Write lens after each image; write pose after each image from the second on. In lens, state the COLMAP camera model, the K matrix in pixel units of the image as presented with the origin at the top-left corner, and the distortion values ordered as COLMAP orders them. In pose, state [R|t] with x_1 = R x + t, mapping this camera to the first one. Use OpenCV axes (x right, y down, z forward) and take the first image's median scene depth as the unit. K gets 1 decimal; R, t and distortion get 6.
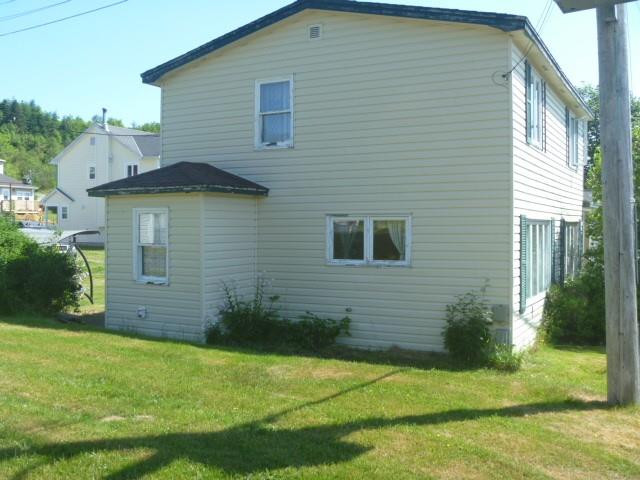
lens RADIAL K [[668.0, 0, 320.0], [0, 668.0, 240.0], [0, 0, 1]] dist [-0.109558, 0.031318]
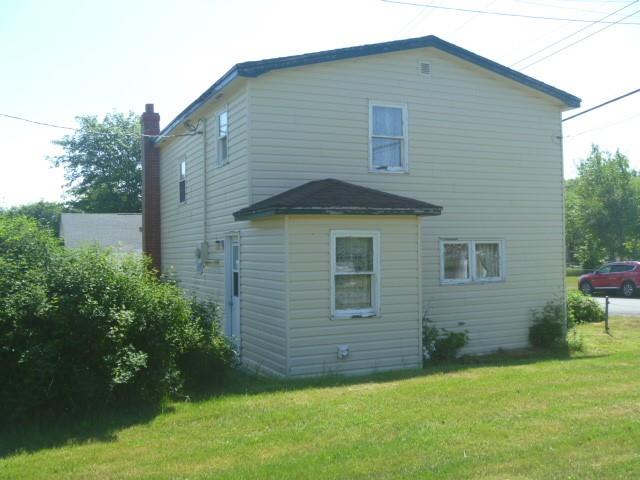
lens RADIAL K [[668.0, 0, 320.0], [0, 668.0, 240.0], [0, 0, 1]] dist [-0.109558, 0.031318]
pose [[0.609987, -0.001283, 0.792411, -0.974429], [0.029492, 0.999343, -0.021085, -0.018770], [-0.791863, 0.036231, 0.609624, 0.496930]]
